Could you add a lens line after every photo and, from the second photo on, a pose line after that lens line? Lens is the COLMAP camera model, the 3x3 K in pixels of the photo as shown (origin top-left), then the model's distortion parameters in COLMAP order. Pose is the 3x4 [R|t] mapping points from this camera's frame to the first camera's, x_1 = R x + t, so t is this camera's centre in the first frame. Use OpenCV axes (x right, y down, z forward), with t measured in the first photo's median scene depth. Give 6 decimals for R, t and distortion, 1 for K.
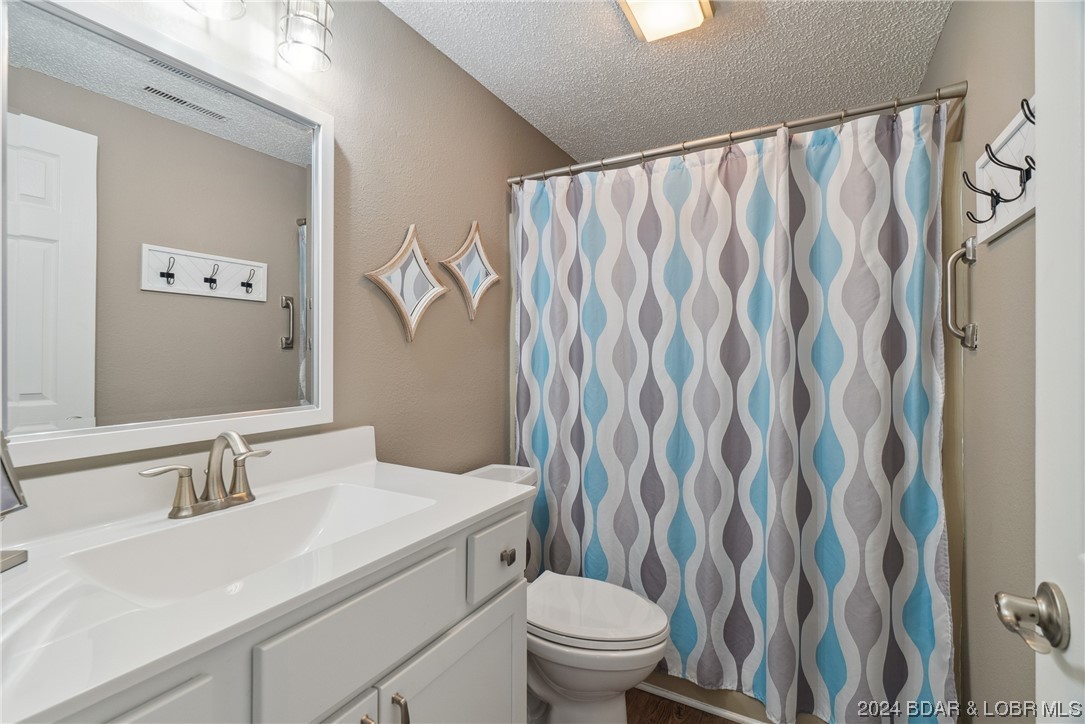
lens RADIAL K [[497.4, 0, 541.6], [0, 497.4, 356.6], [0, 0, 1]] dist [-0.009207, 0.002636]
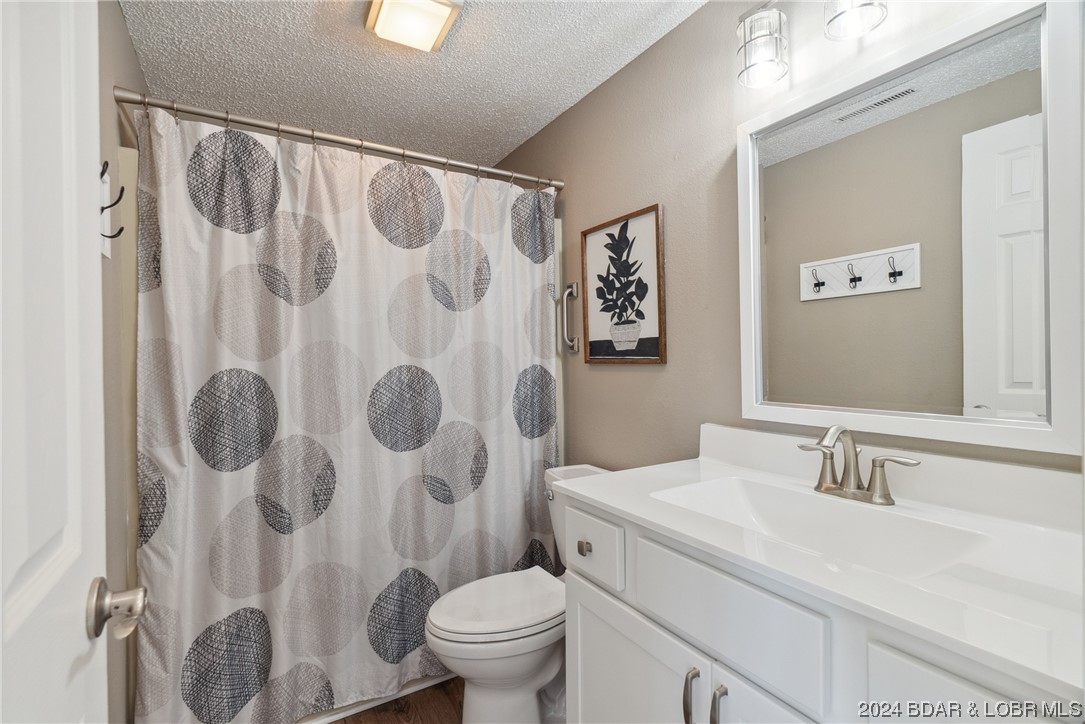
lens RADIAL K [[497.4, 0, 542.2], [0, 497.4, 361.8], [0, 0, 1]] dist [-0.009207, 0.002636]
pose [[-0.491686, -0.011216, -0.870701, 0.582091], [-0.006691, 0.999936, -0.009103, 0.034516], [0.870747, 0.001350, -0.491729, 0.969842]]
